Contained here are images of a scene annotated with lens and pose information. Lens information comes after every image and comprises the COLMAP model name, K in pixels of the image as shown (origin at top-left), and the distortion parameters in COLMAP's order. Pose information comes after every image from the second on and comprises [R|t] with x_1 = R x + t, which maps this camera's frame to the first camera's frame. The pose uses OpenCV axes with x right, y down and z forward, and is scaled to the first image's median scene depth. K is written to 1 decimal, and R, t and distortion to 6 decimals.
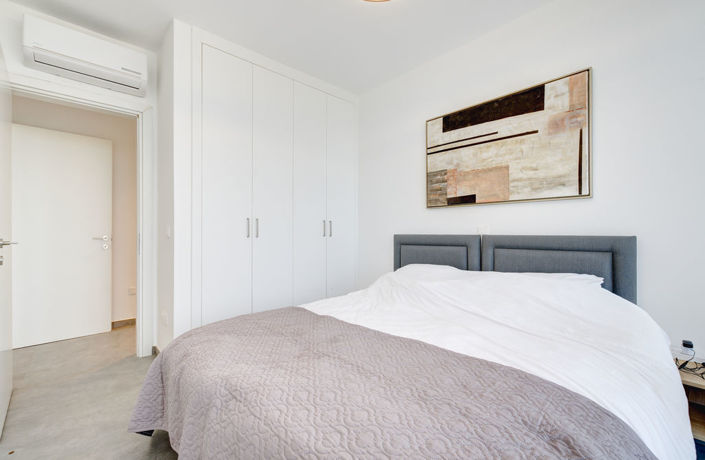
lens RADIAL K [[300.6, 0, 352.5], [0, 300.6, 230.0], [0, 0, 1]] dist [0.000498, 0.000068]
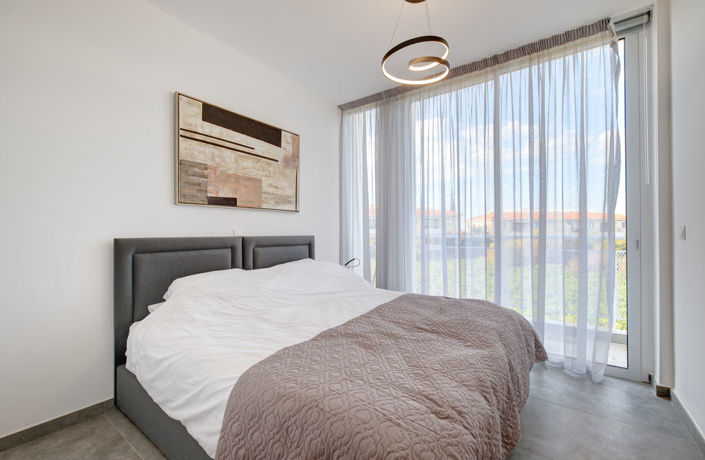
lens RADIAL K [[300.6, 0, 352.5], [0, 300.6, 230.0], [0, 0, 1]] dist [0.000498, 0.000068]
pose [[-0.196134, 0.012131, 0.980502, -0.706665], [-0.001341, 0.999919, -0.012640, 0.006393], [-0.980576, -0.003794, -0.196102, 0.813261]]
